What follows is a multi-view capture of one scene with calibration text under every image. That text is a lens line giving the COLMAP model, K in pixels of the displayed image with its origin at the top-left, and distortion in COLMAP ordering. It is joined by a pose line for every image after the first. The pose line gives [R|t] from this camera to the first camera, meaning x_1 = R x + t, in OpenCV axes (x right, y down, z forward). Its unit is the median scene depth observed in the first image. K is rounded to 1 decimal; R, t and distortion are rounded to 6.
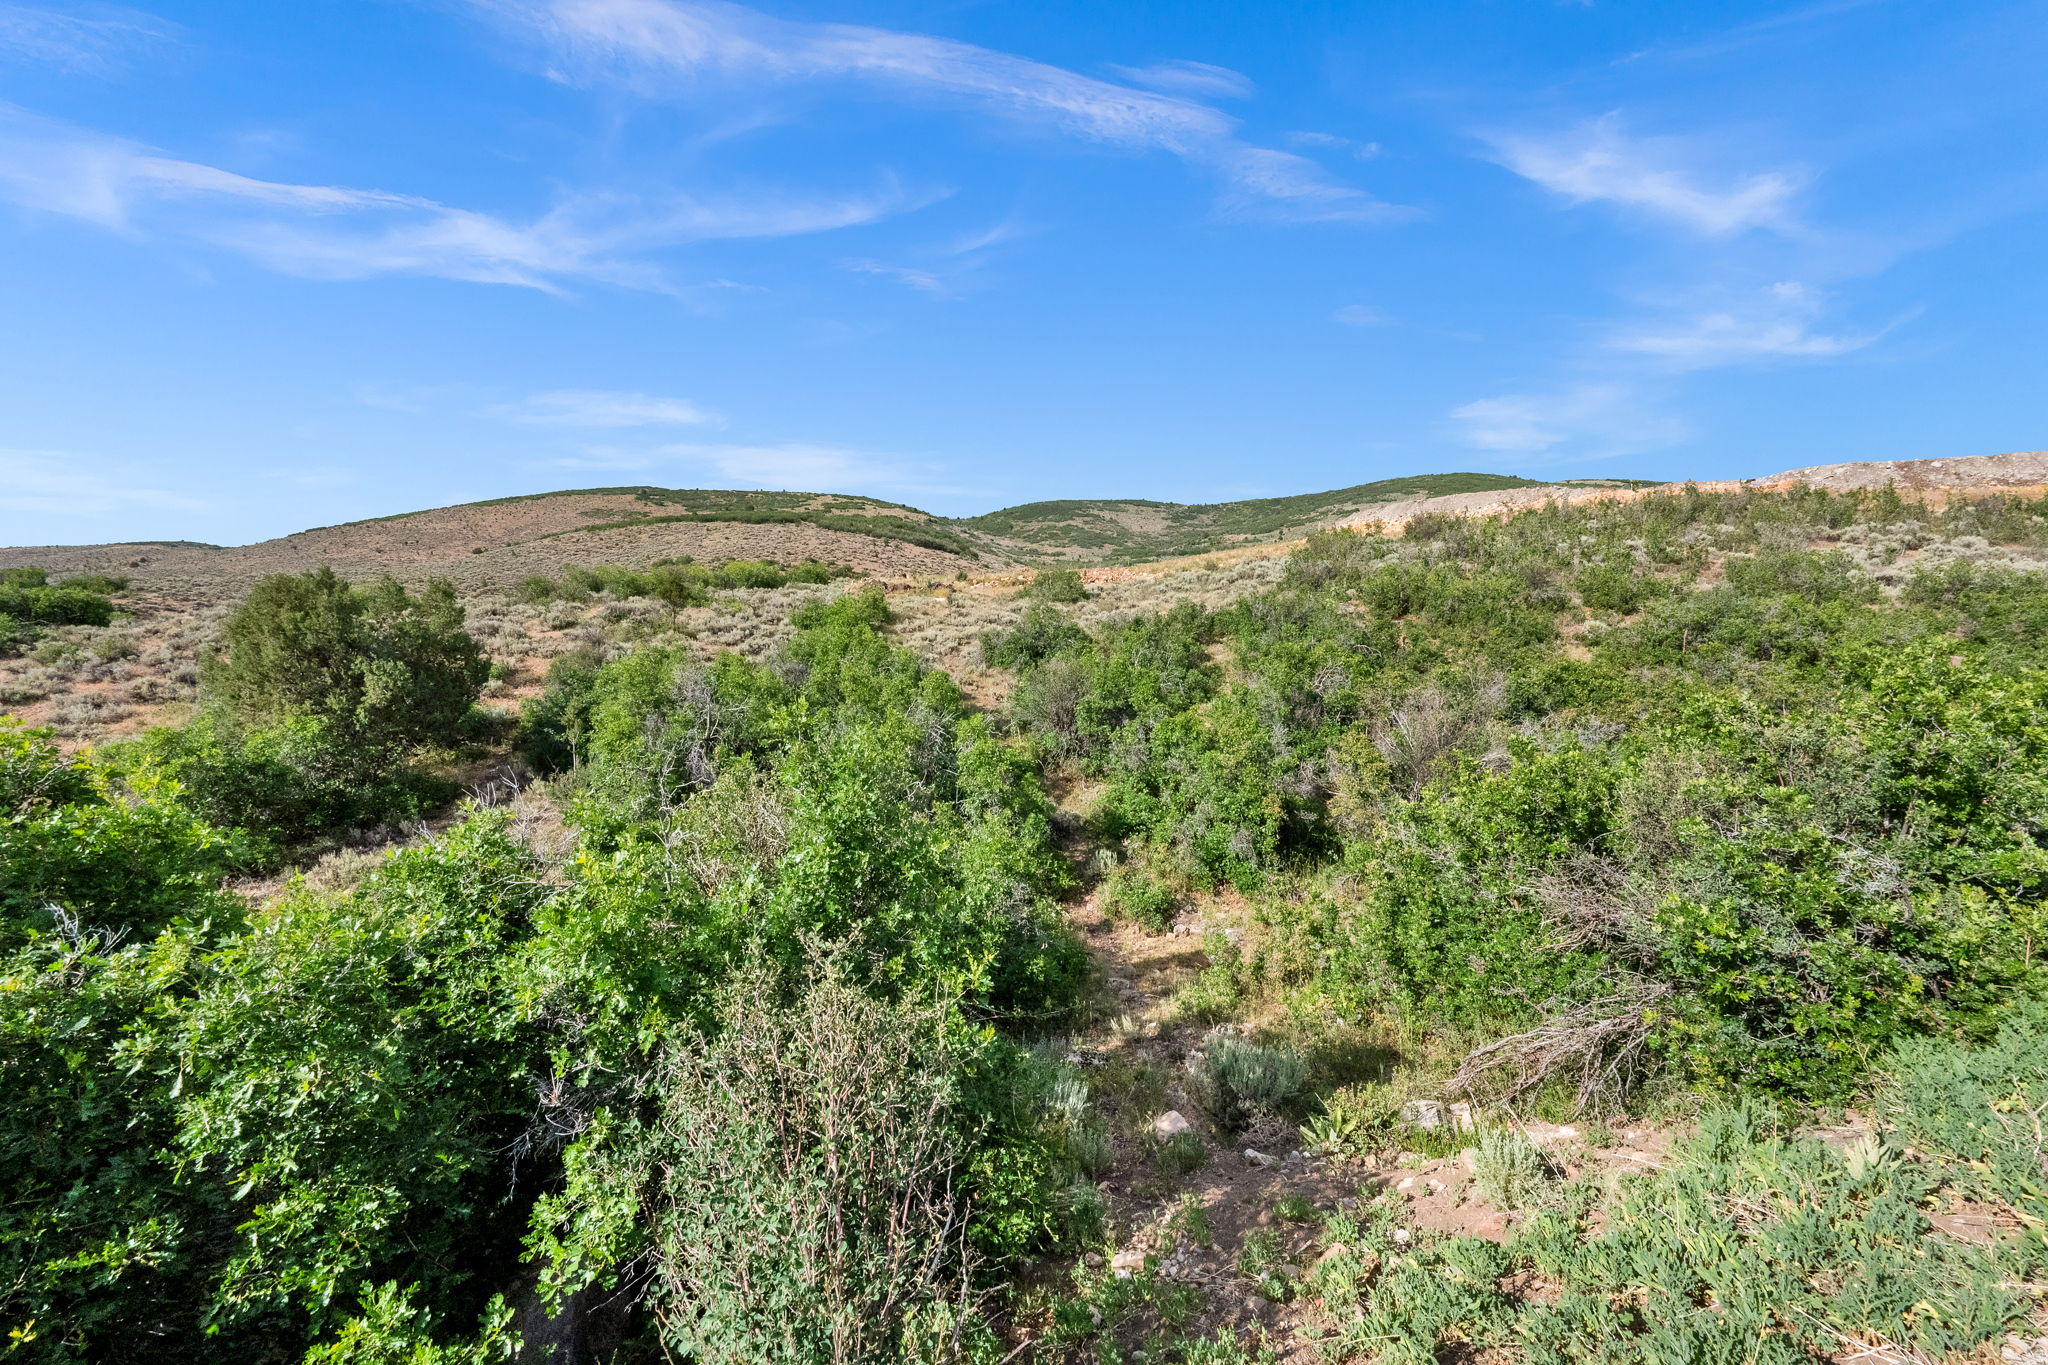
lens RADIAL K [[795.3, 0, 1022.3], [0, 795.3, 655.7], [0, 0, 1]] dist [-0.000180, -0.001489]
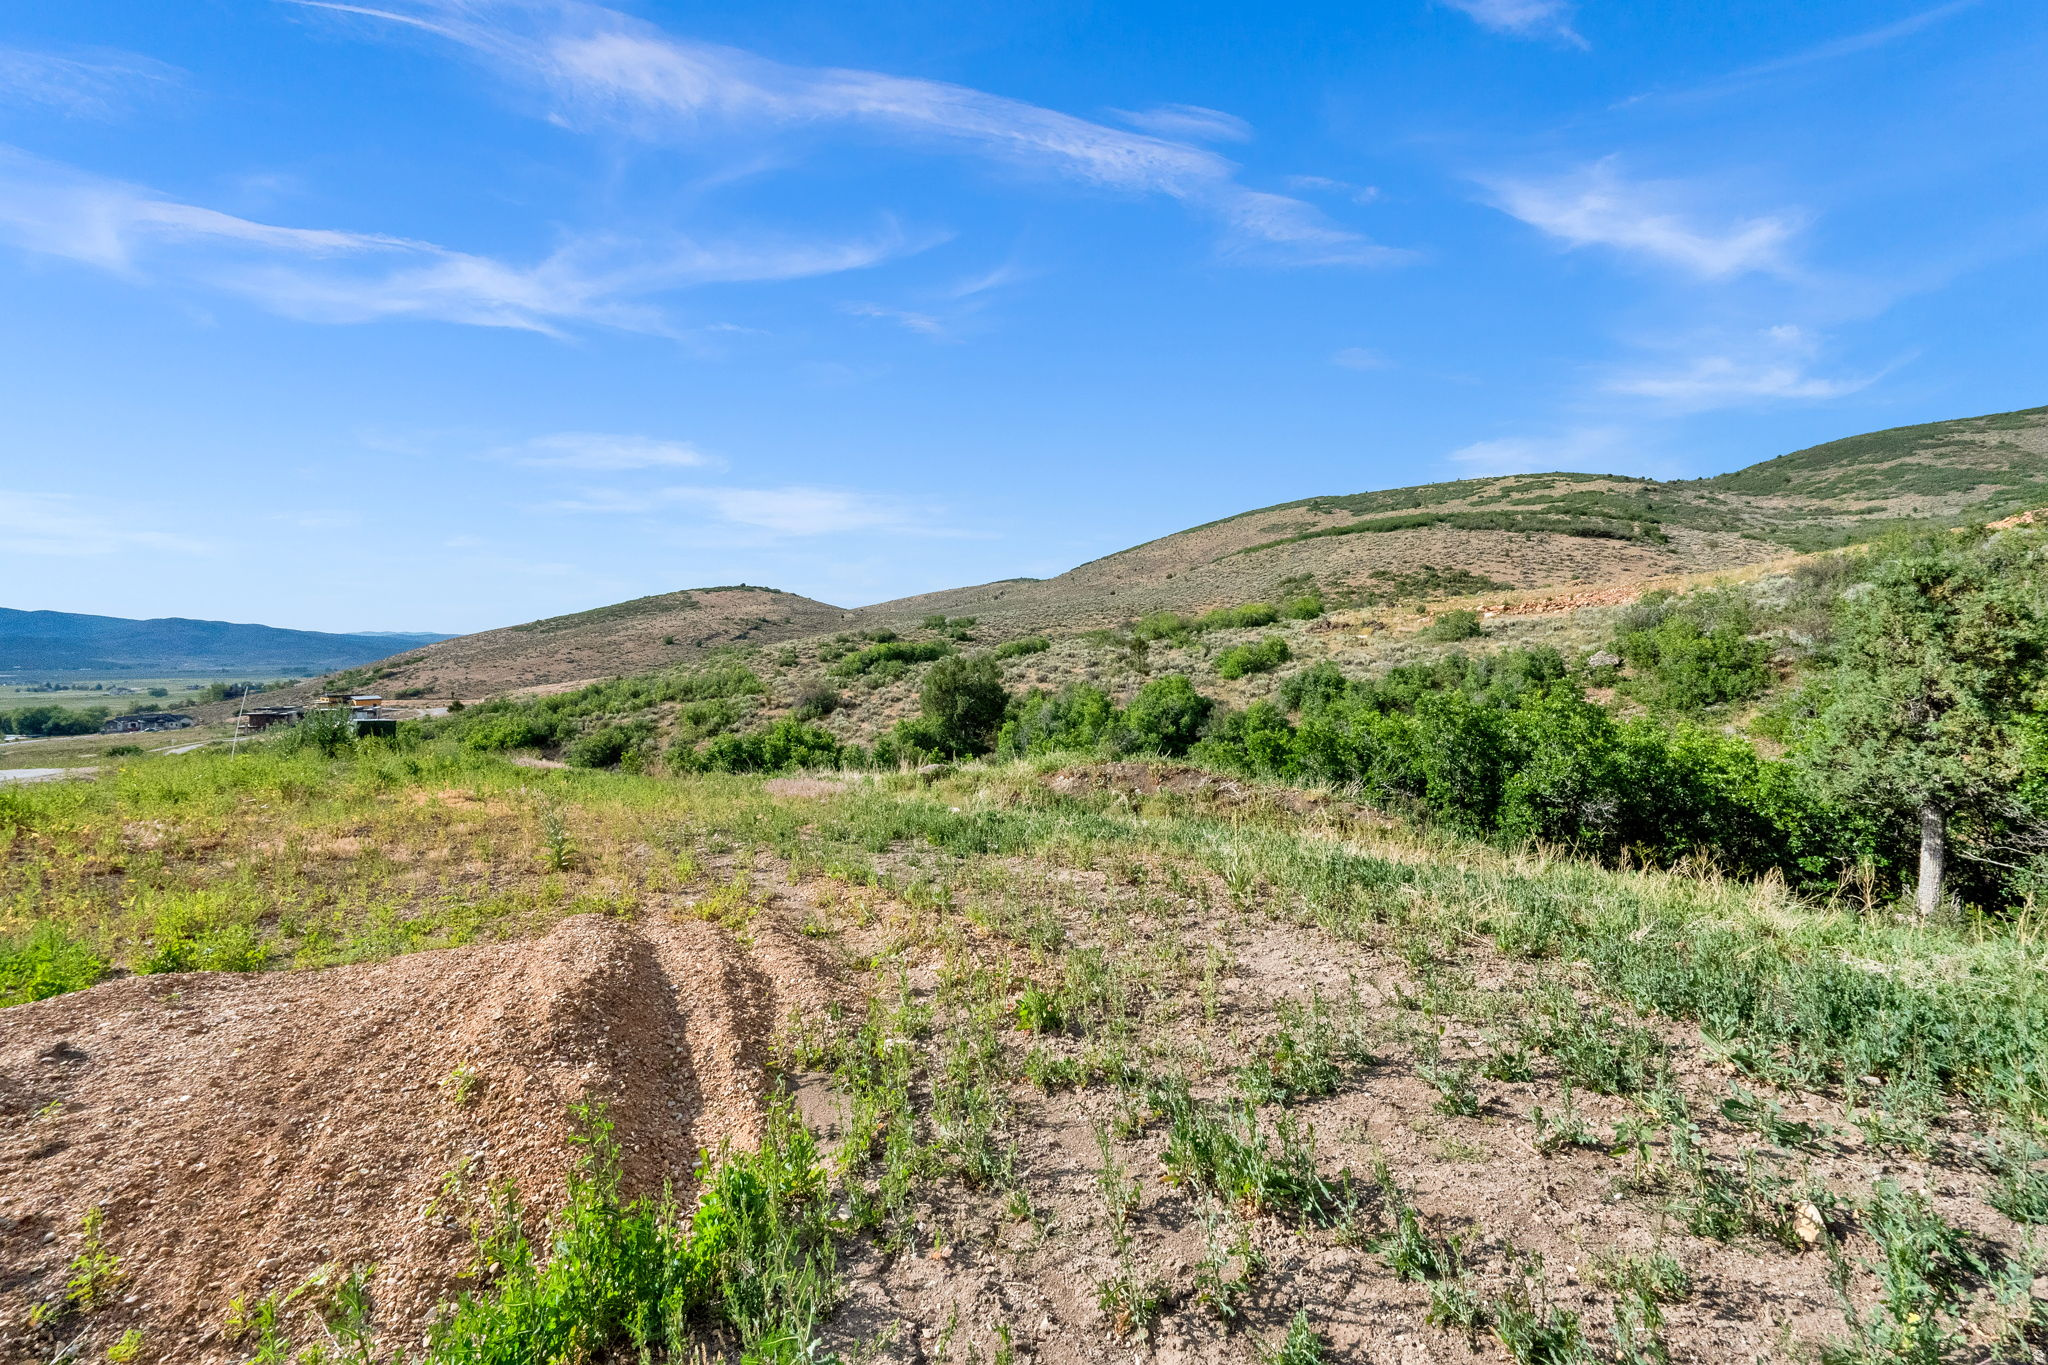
lens RADIAL K [[795.3, 0, 1031.3], [0, 795.3, 671.1], [0, 0, 1]] dist [-0.000180, -0.001489]
pose [[0.689638, 0.014321, -0.724013, 0.610532], [0.003178, 0.999735, 0.022802, -0.067623], [0.724148, -0.018026, 0.689409, -0.299500]]
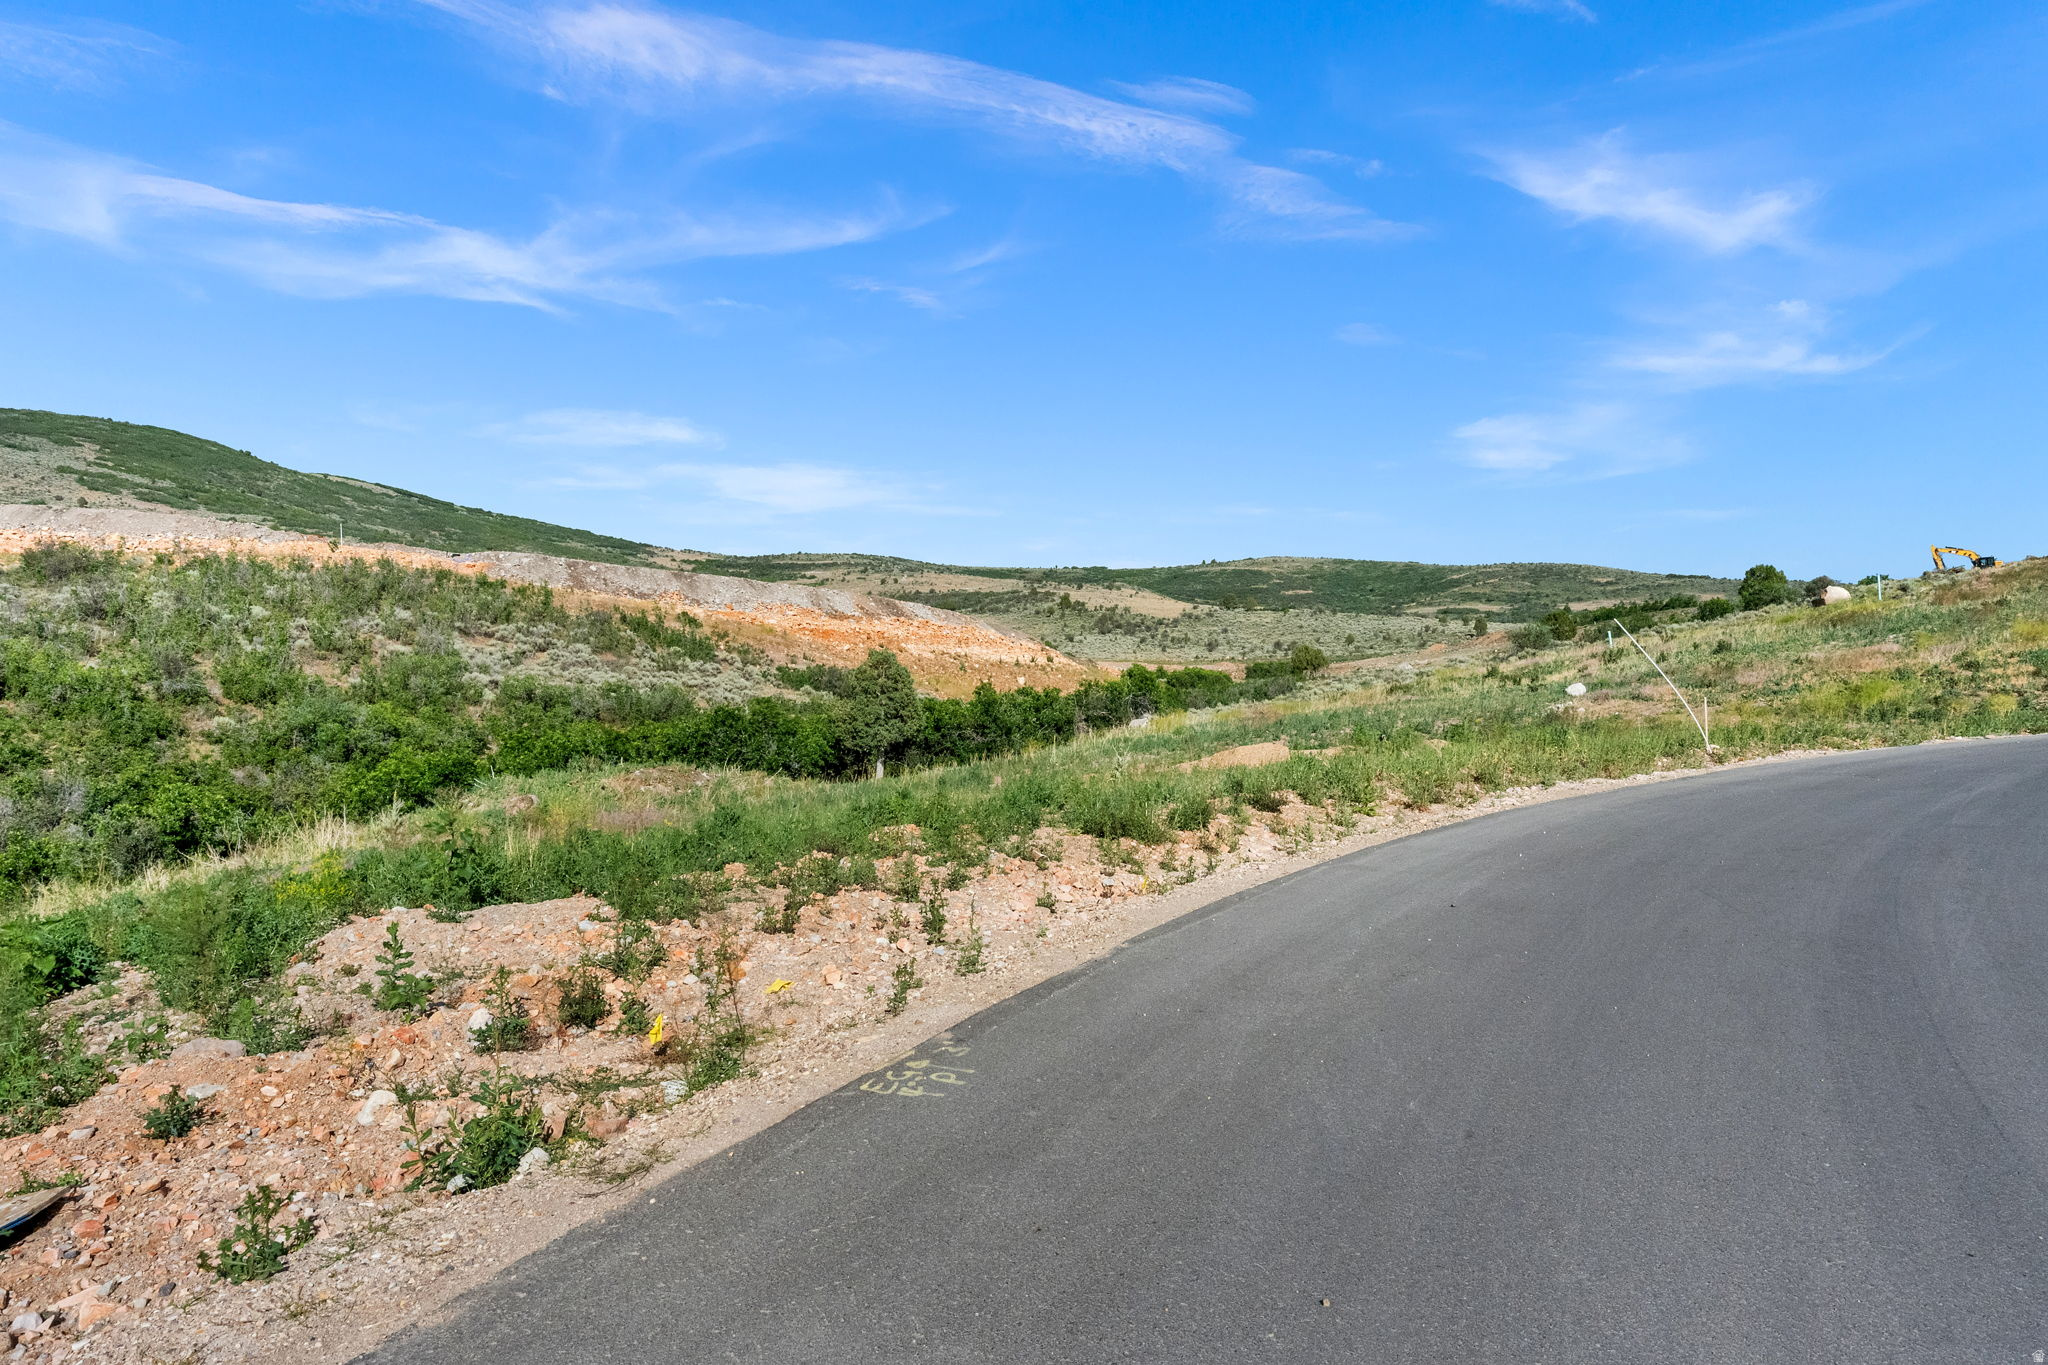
lens RADIAL K [[1218.1, 0, 1043.1], [0, 1218.1, 681.9], [0, 0, 1]] dist [0.001626, -0.003211]
pose [[0.422007, 0.045892, 0.905430, -0.181674], [-0.016622, 0.998942, -0.042884, -0.031621], [-0.906440, 0.003047, 0.422323, -0.456073]]
